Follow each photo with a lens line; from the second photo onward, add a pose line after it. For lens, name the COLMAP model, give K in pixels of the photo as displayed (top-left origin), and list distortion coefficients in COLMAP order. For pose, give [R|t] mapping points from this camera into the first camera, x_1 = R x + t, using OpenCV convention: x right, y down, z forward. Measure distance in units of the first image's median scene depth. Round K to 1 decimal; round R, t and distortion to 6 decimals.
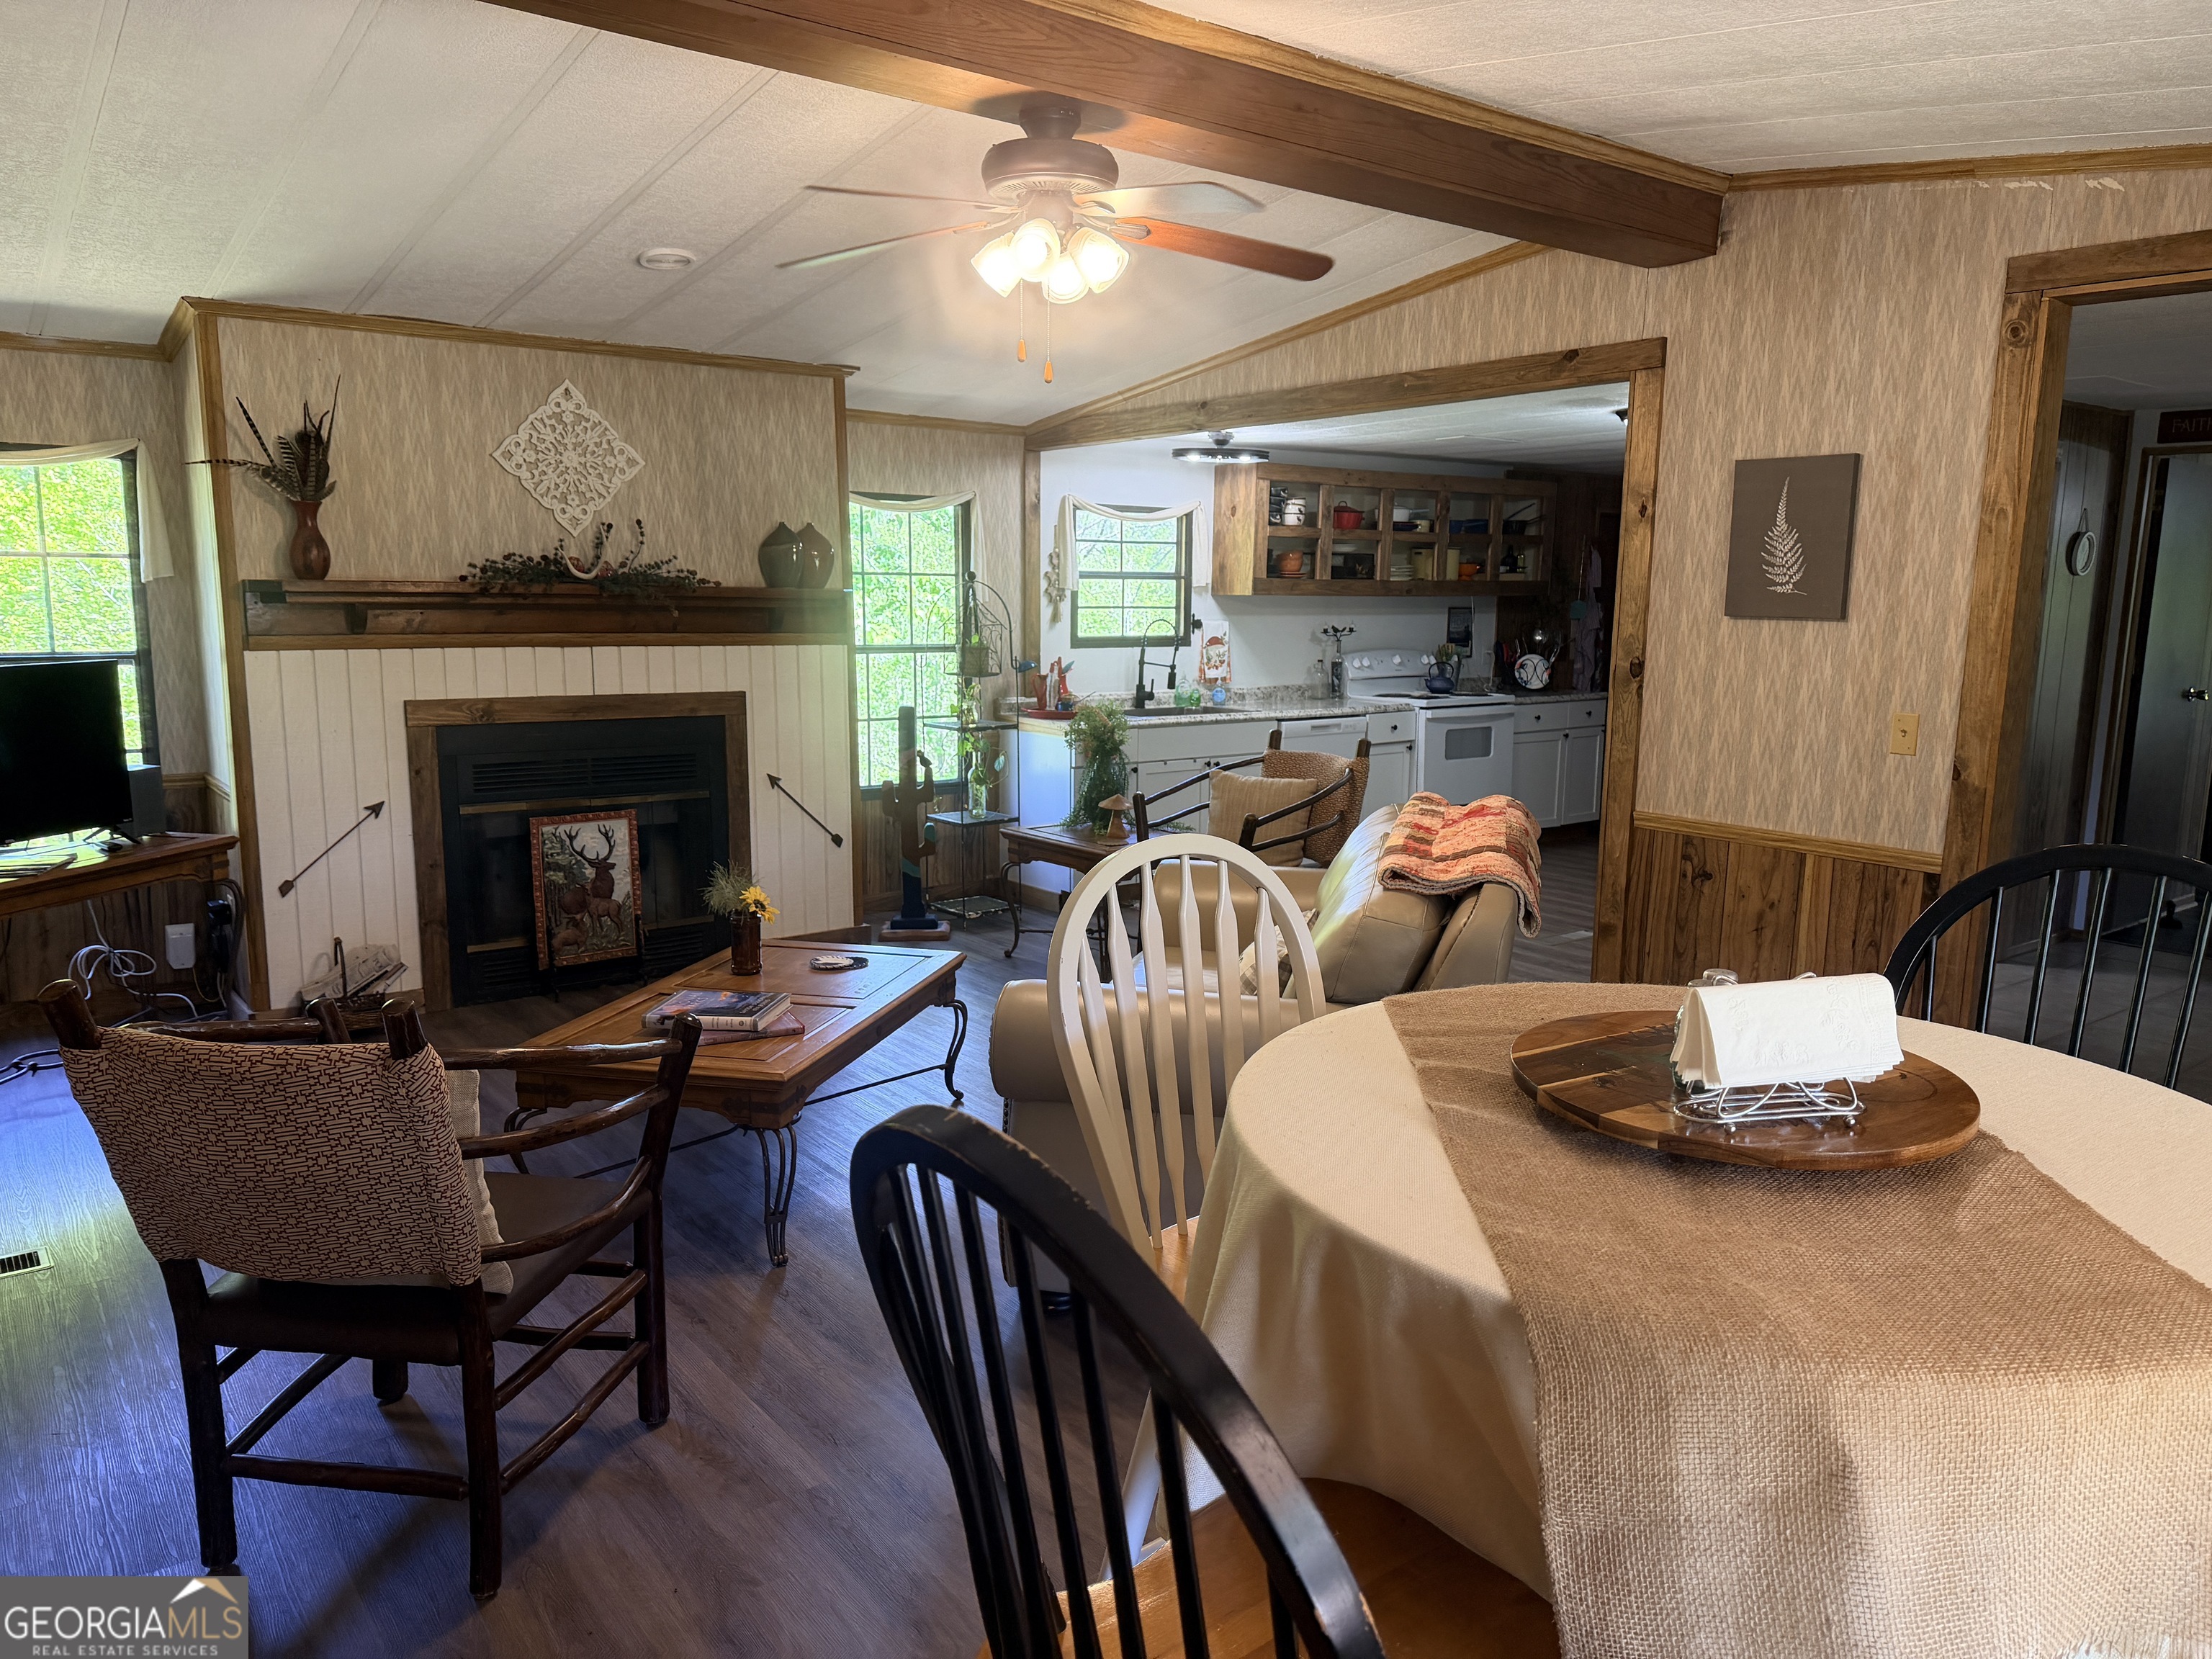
lens RADIAL K [[1560.6, 0, 1134.6], [0, 1560.6, 835.4], [0, 0, 1]] dist [0.211558, -0.331611]
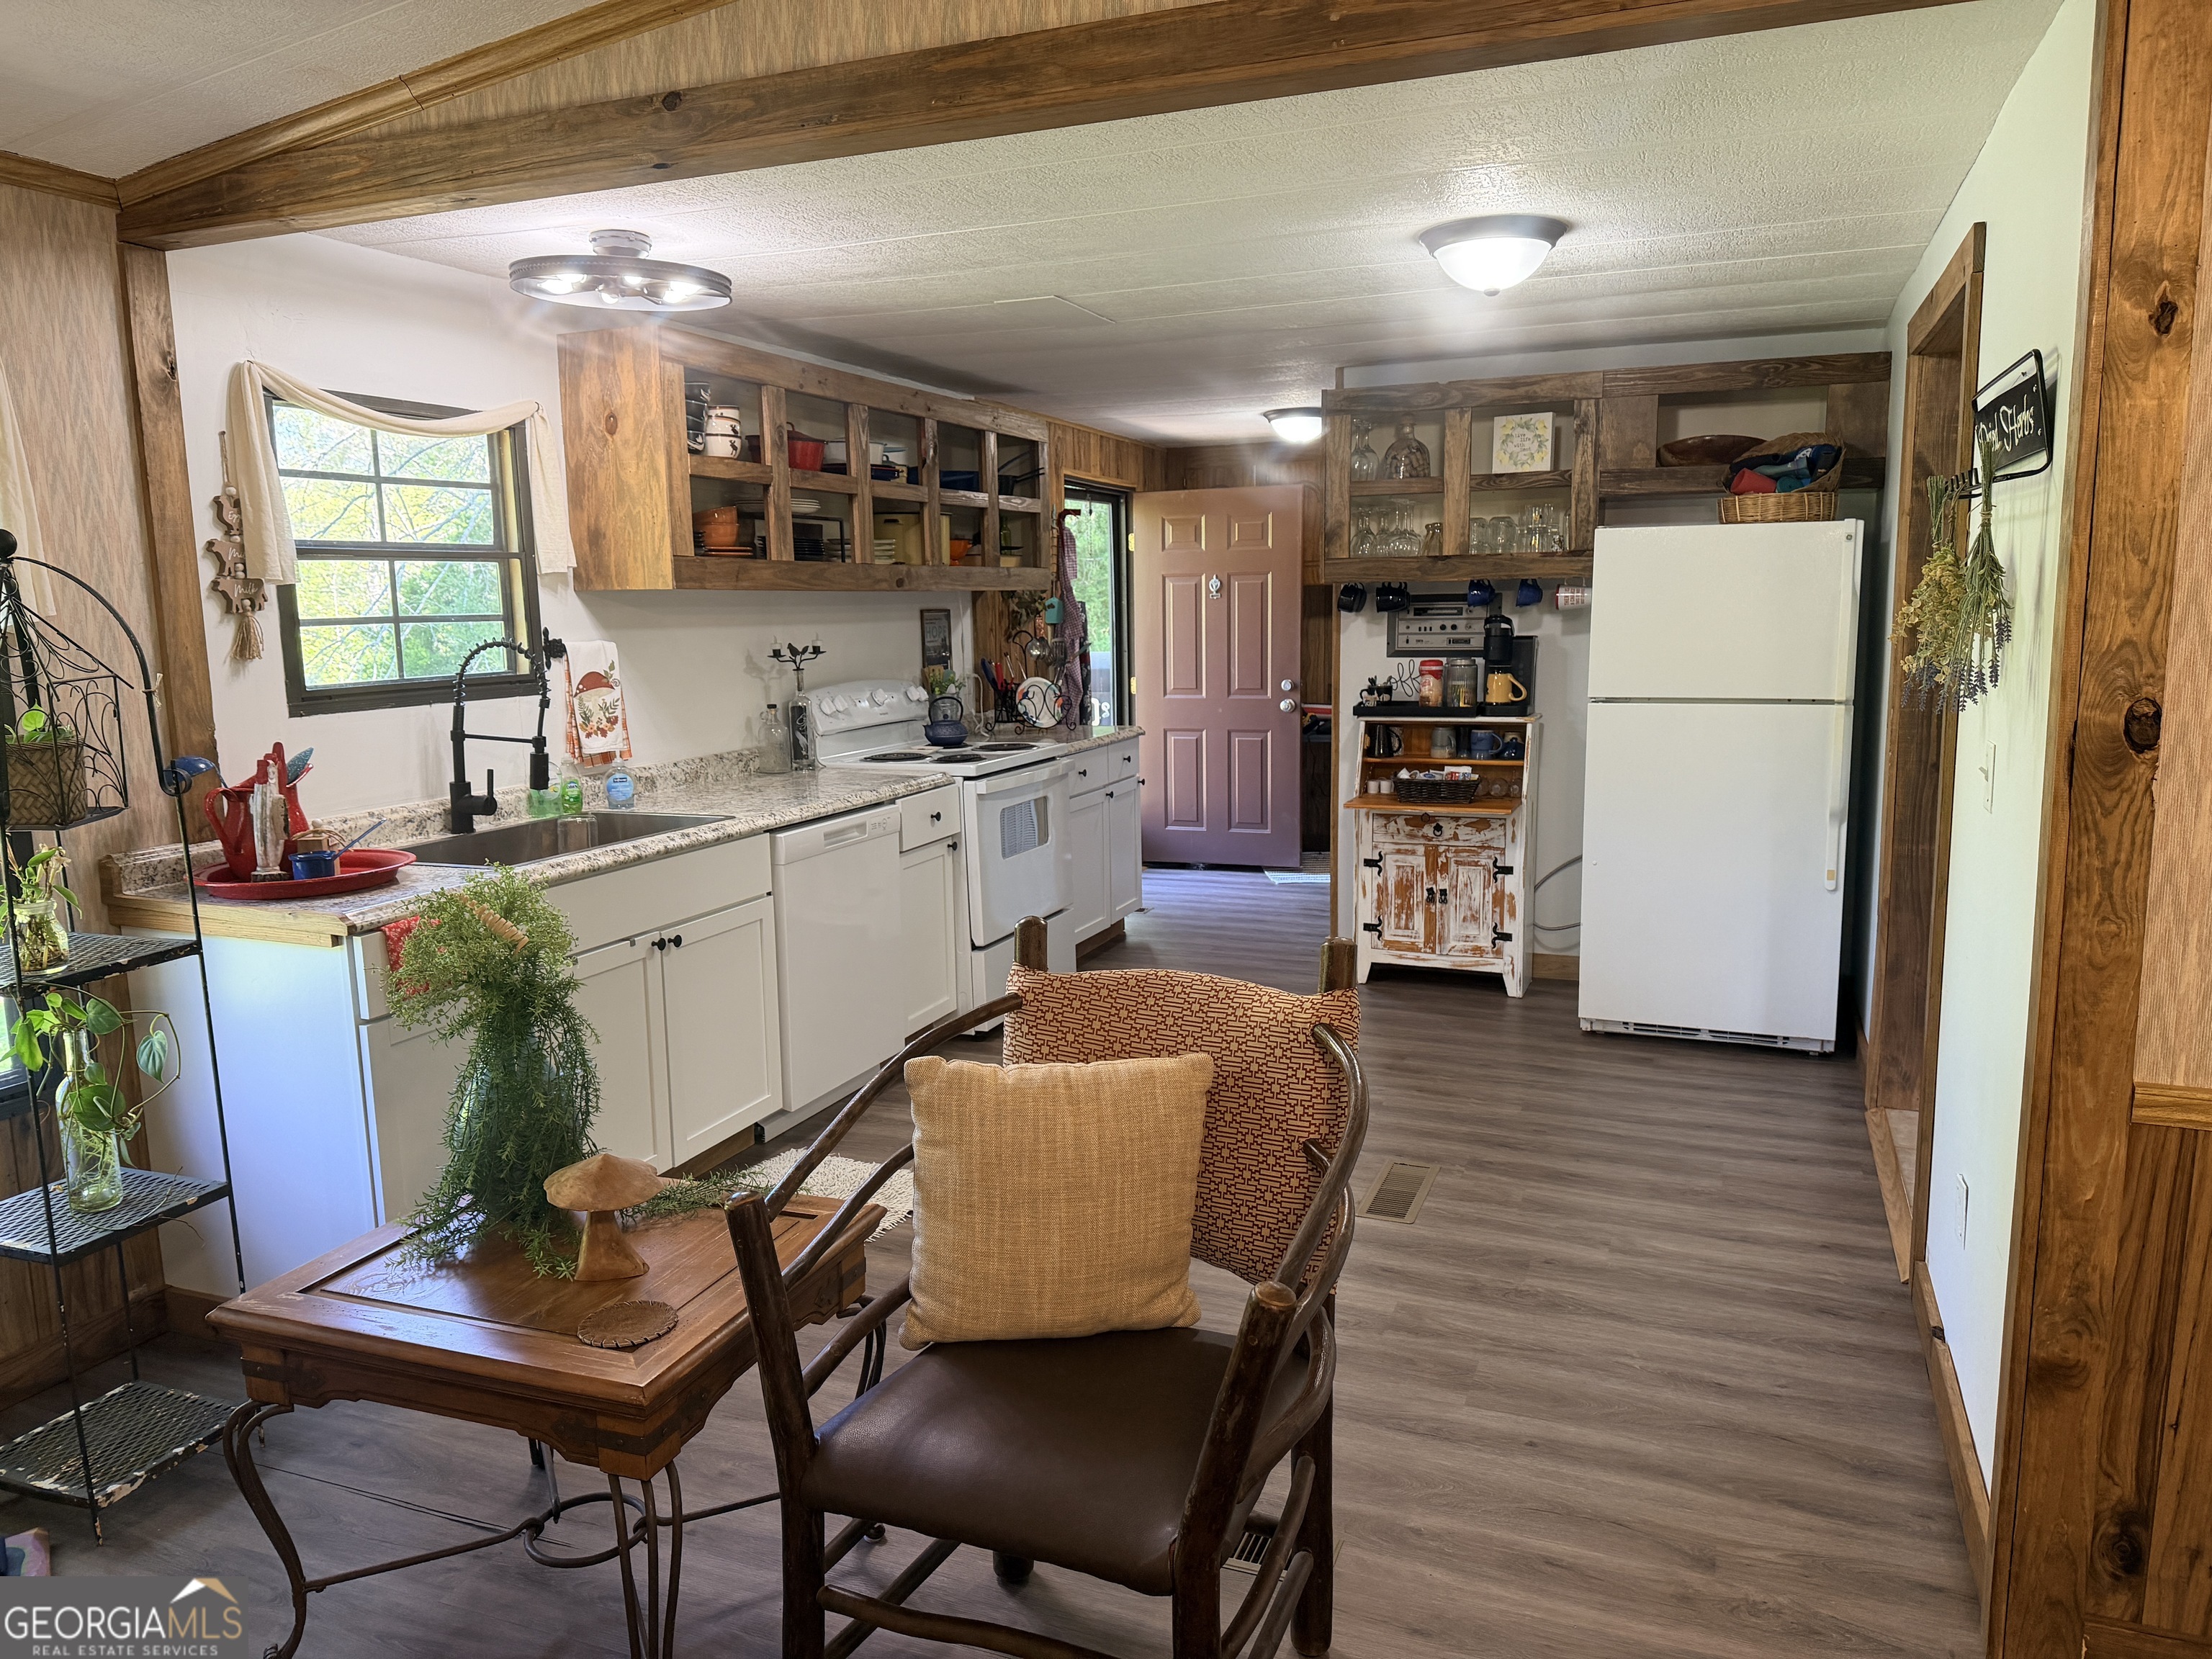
lens RADIAL K [[1538.5, 0, 1102.1], [0, 1538.5, 838.2], [0, 0, 1]] dist [0.046843, -0.049772]
pose [[0.865673, -0.103362, 0.489824, -0.060570], [0.103355, 0.994274, 0.027150, -0.074568], [-0.489825, 0.027123, 0.871399, 0.516366]]
